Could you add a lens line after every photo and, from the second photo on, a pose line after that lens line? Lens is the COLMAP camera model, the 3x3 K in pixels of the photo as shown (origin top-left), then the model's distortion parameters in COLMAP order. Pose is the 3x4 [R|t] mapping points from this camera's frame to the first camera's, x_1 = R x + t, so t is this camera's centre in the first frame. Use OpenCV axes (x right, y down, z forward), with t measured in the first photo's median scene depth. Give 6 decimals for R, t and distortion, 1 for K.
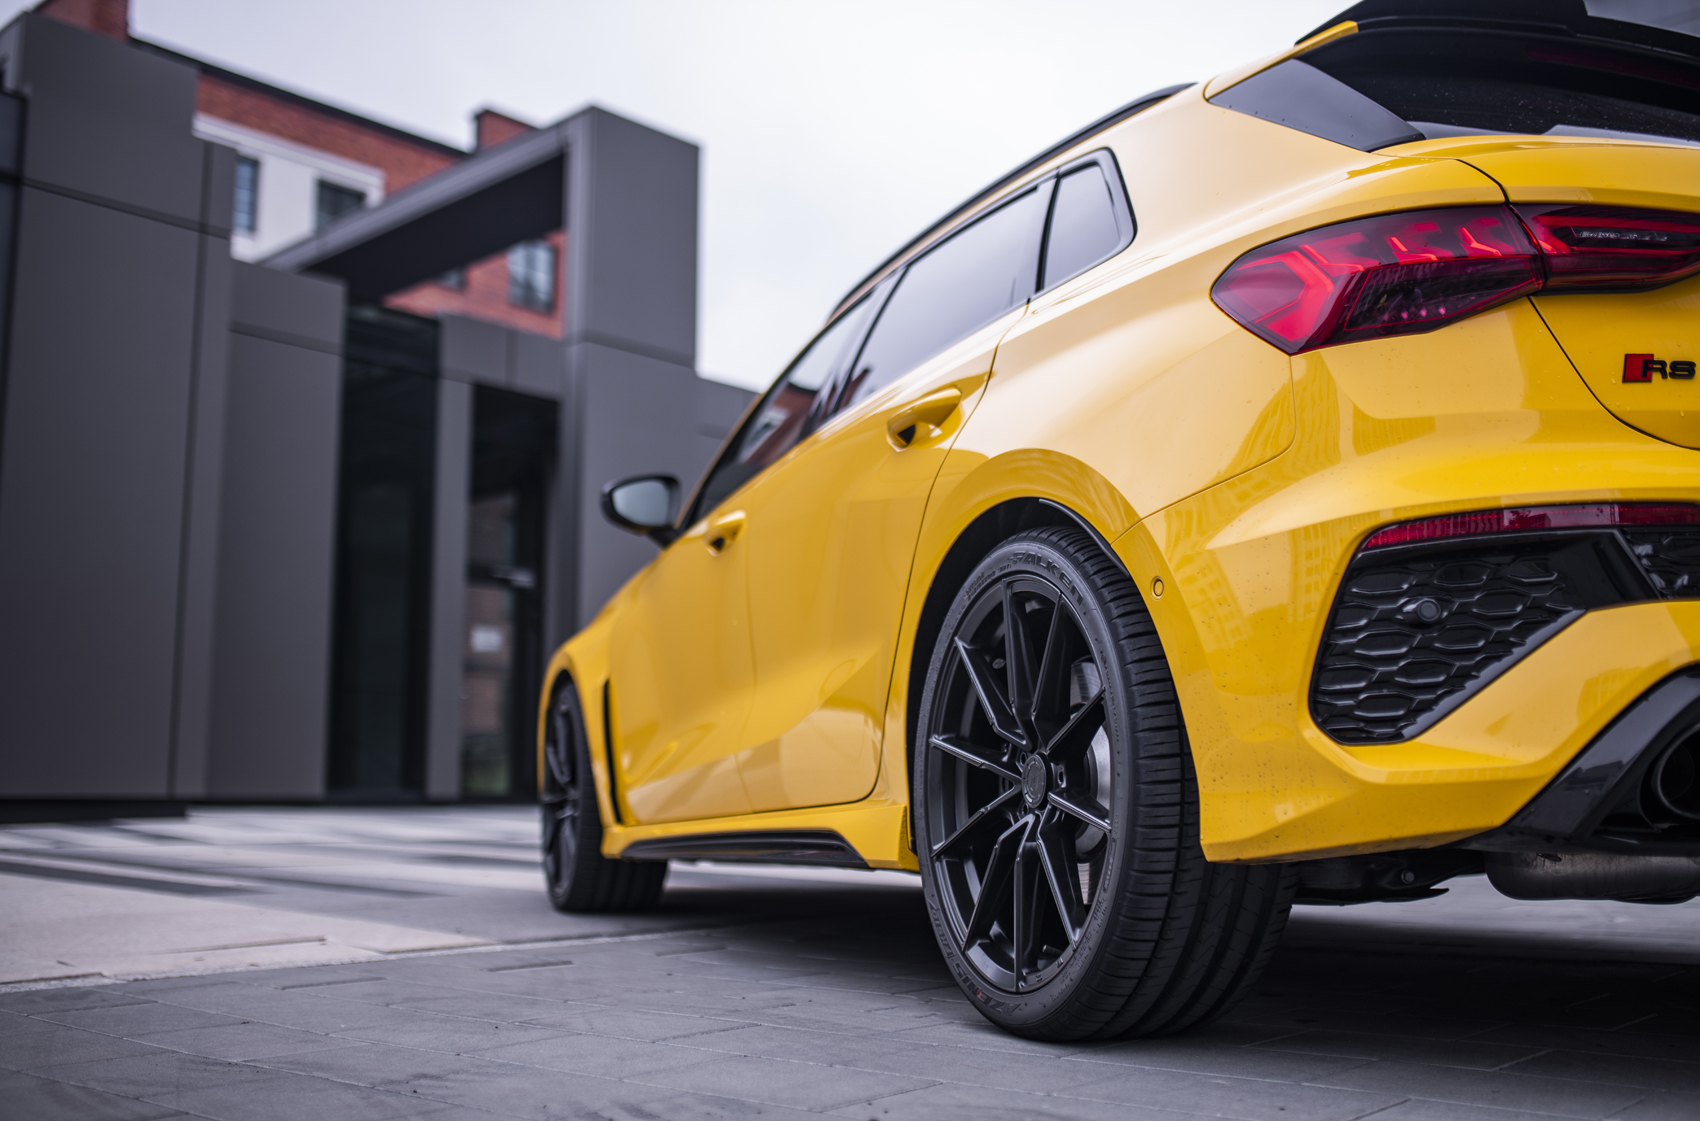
lens RADIAL K [[1637.7, 0, 853.6], [0, 1637.7, 553.9], [0, 0, 1]] dist [-0.040857, 0.029019]
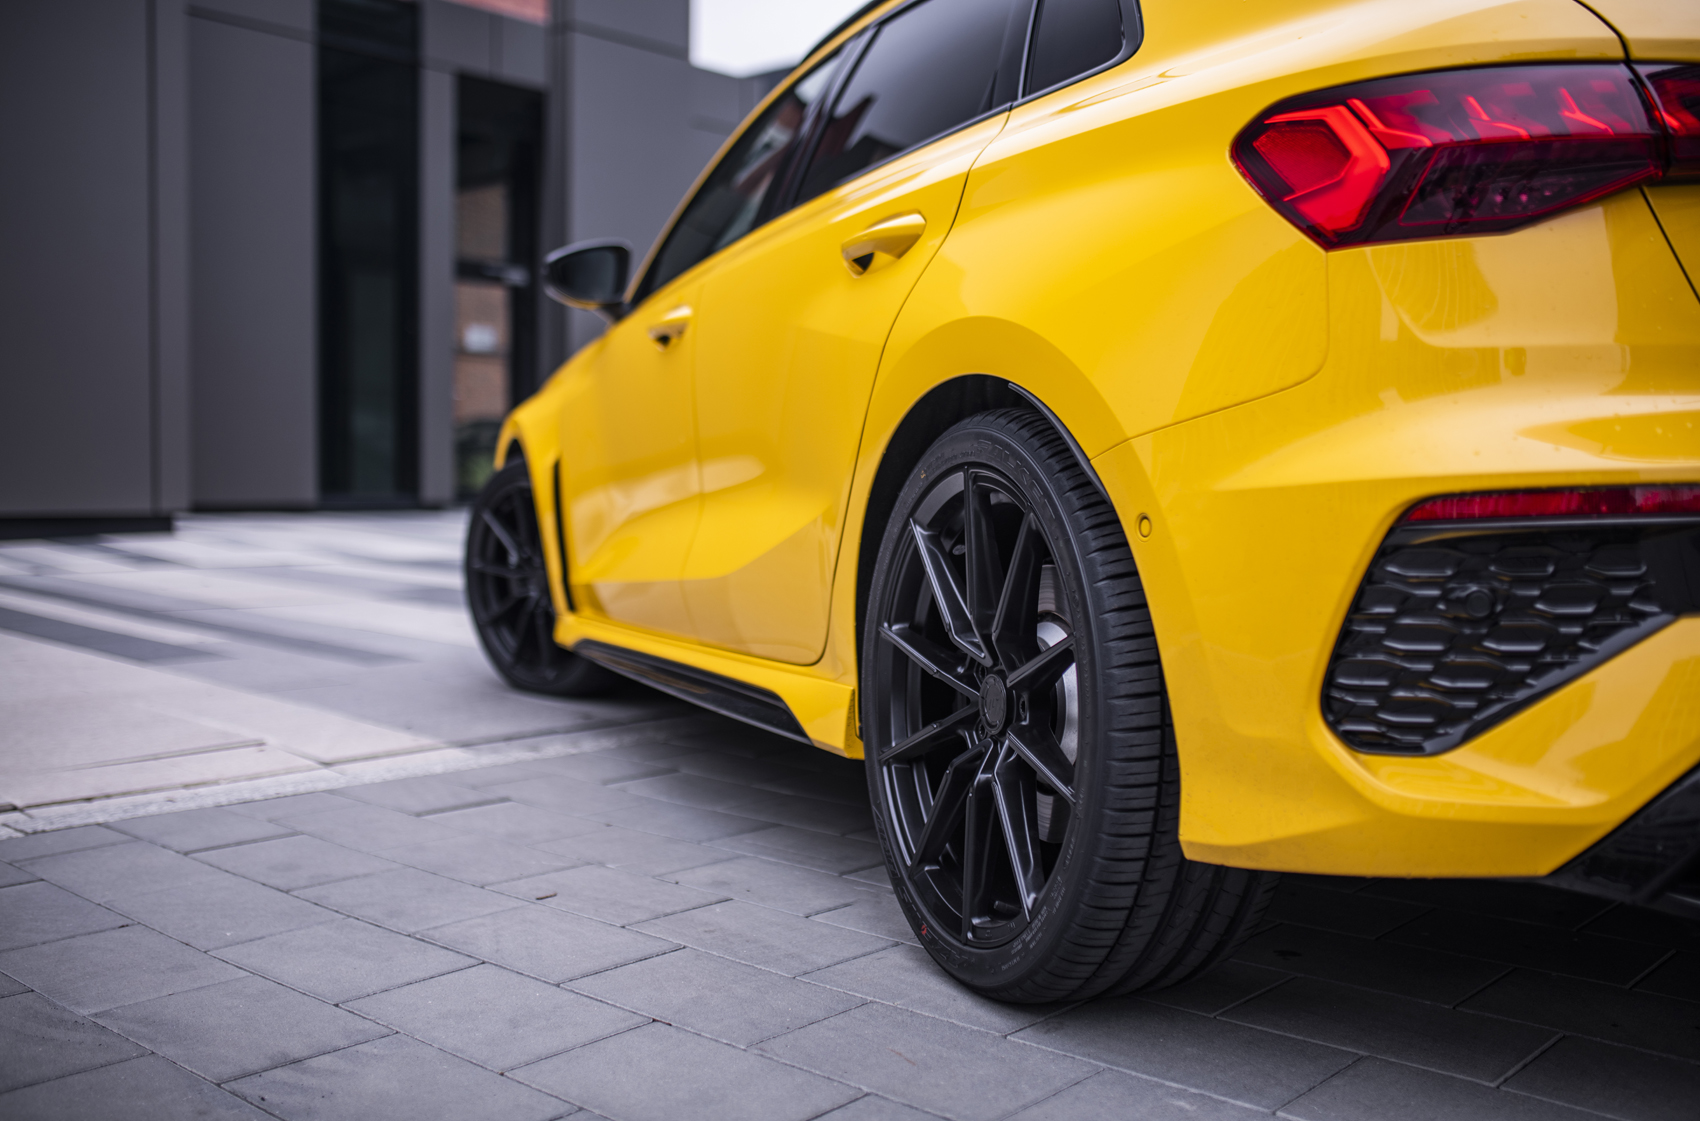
lens RADIAL K [[1619.8, 0, 850.4], [0, 1619.8, 557.8], [0, 0, 1]] dist [-0.078798, 0.107360]
pose [[0.999902, 0.013358, -0.004237, 0.035337], [-0.012244, 0.979795, 0.199628, -0.100679], [0.006818, -0.199556, 0.979863, 0.168017]]
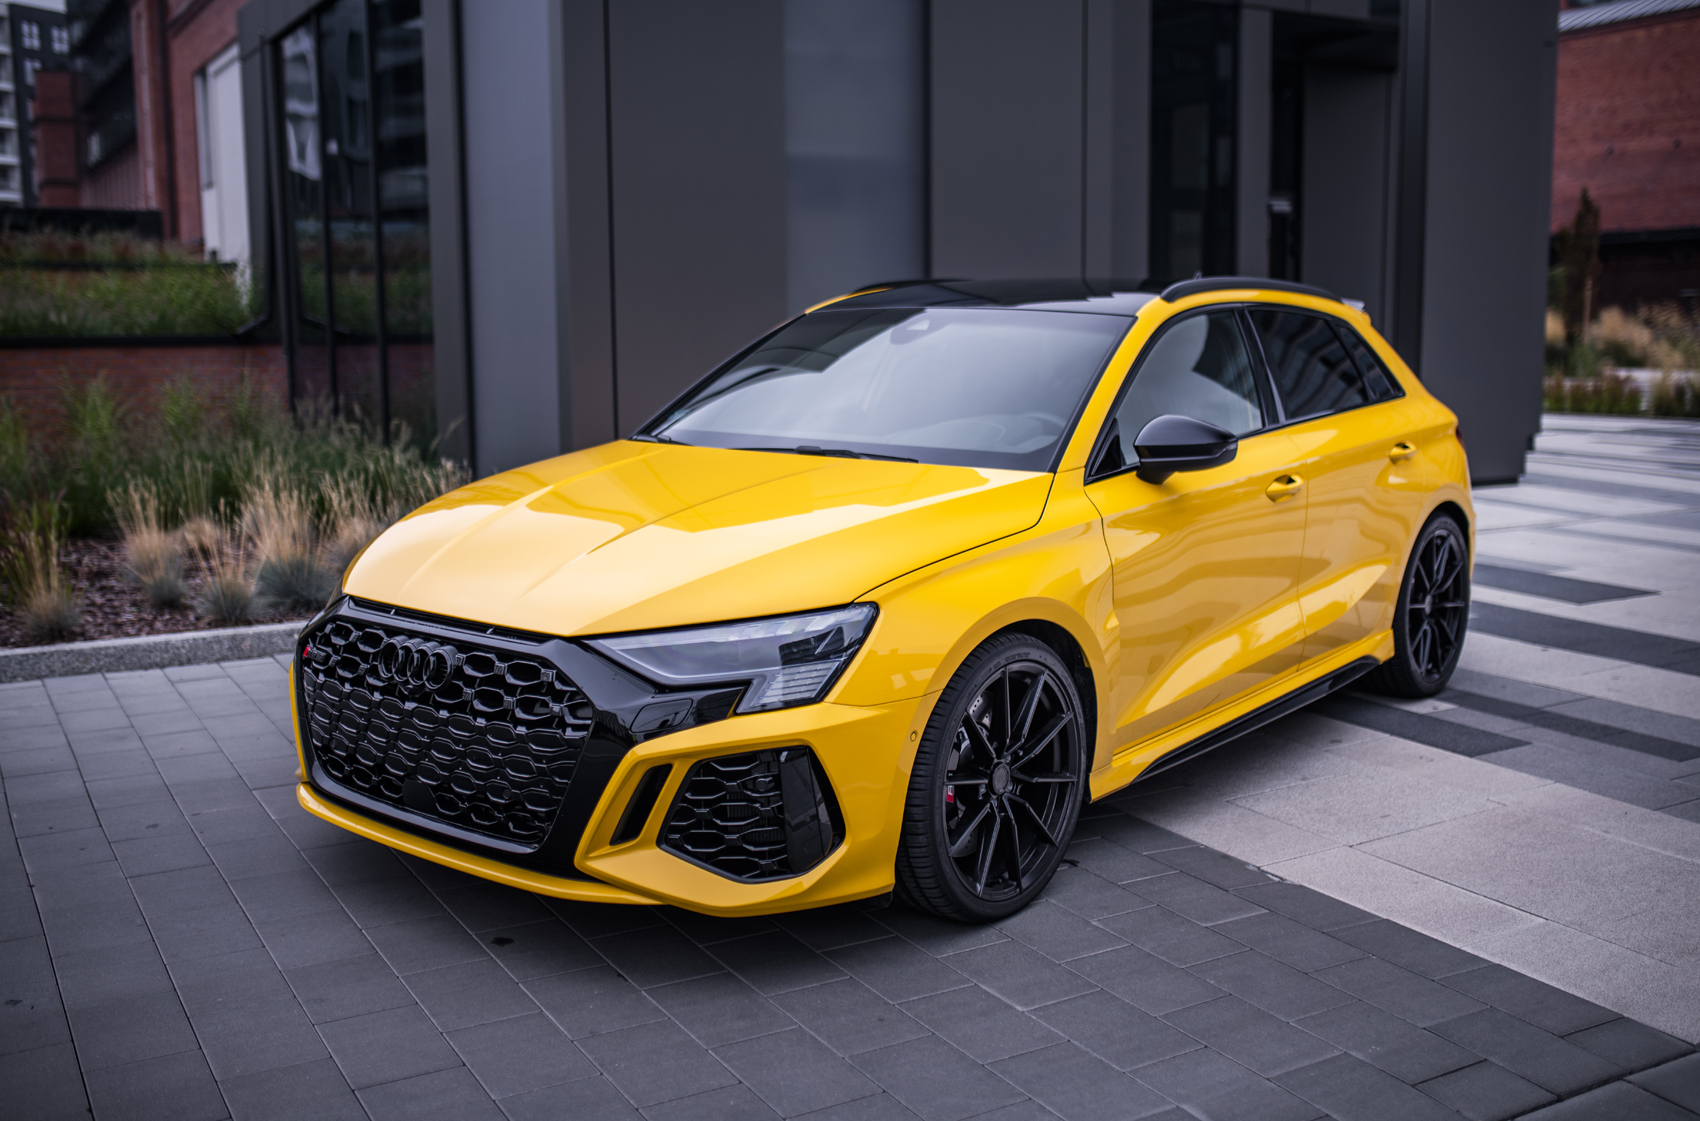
lens RADIAL K [[1646.0, 0, 854.4], [0, 1646.0, 558.6], [0, 0, 1]] dist [-0.005314, -0.012632]
pose [[0.953460, 0.038020, -0.299112, -1.007687], [0.048752, 0.959526, 0.277367, -0.460805], [0.297551, -0.279040, 0.913017, -0.061921]]
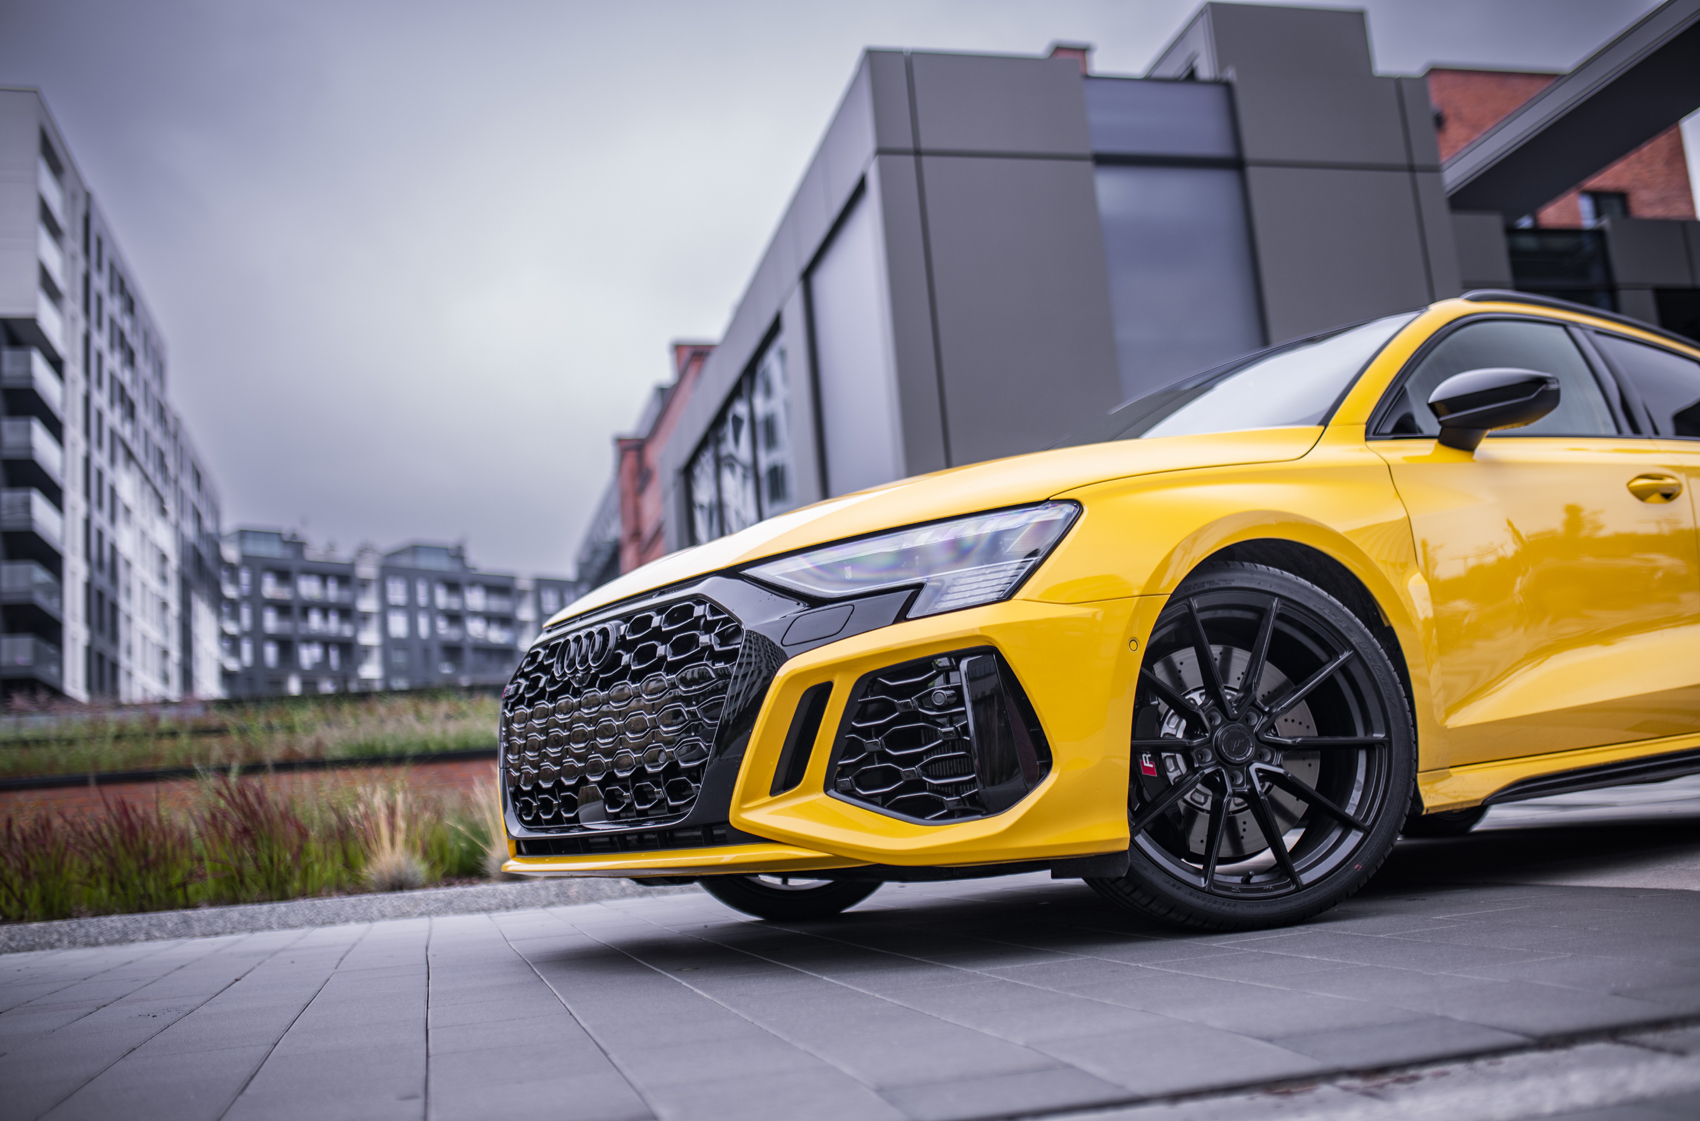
lens RADIAL K [[1610.1, 0, 850.0], [0, 1610.1, 567.7], [0, 0, 1]] dist [-0.043486, 0.020255]
pose [[0.829081, -0.161458, -0.535309, -0.932677], [0.162893, 0.985617, -0.044992, 0.075101], [0.534875, -0.049896, 0.843457, 0.177729]]
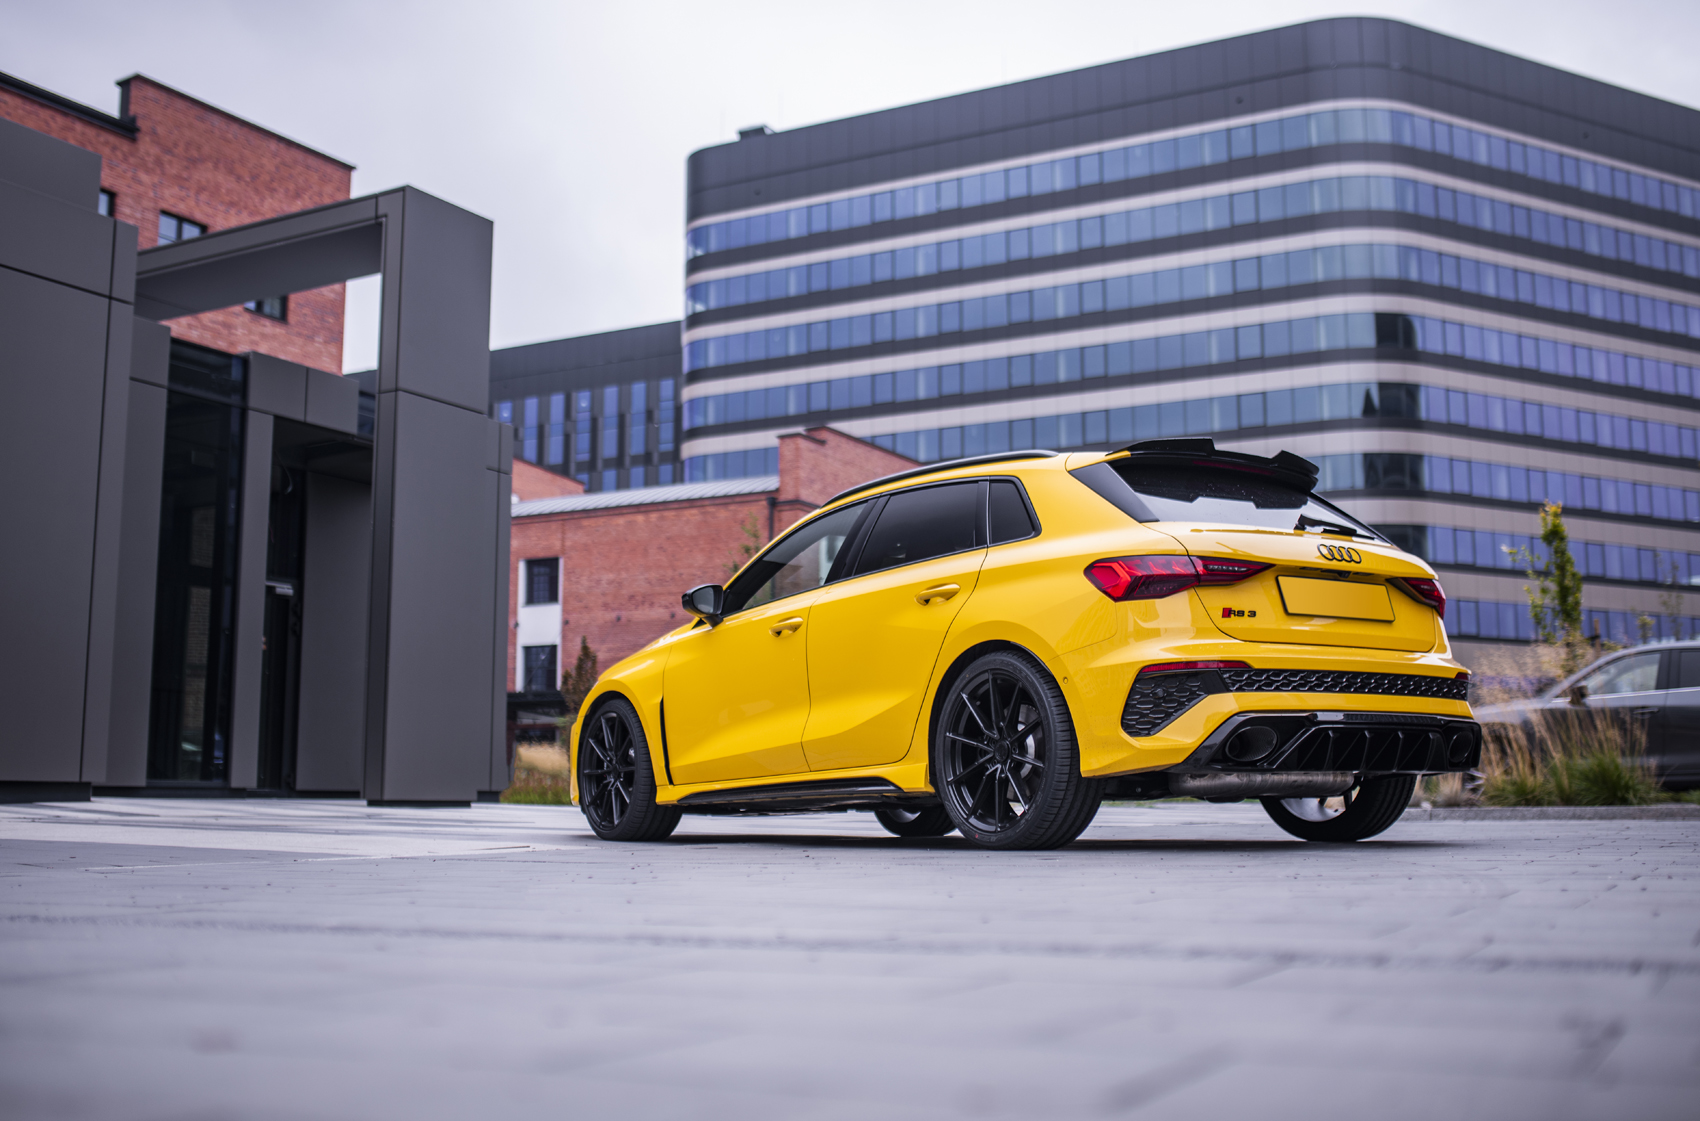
lens RADIAL K [[1761.1, 0, 849.8], [0, 1761.1, 541.8], [0, 0, 1]] dist [-0.060053, 0.113160]
pose [[0.973483, 0.036568, 0.225818, -0.699617], [-0.035834, 0.999331, -0.007354, -0.147432], [-0.225935, -0.000933, 0.974142, -1.502896]]
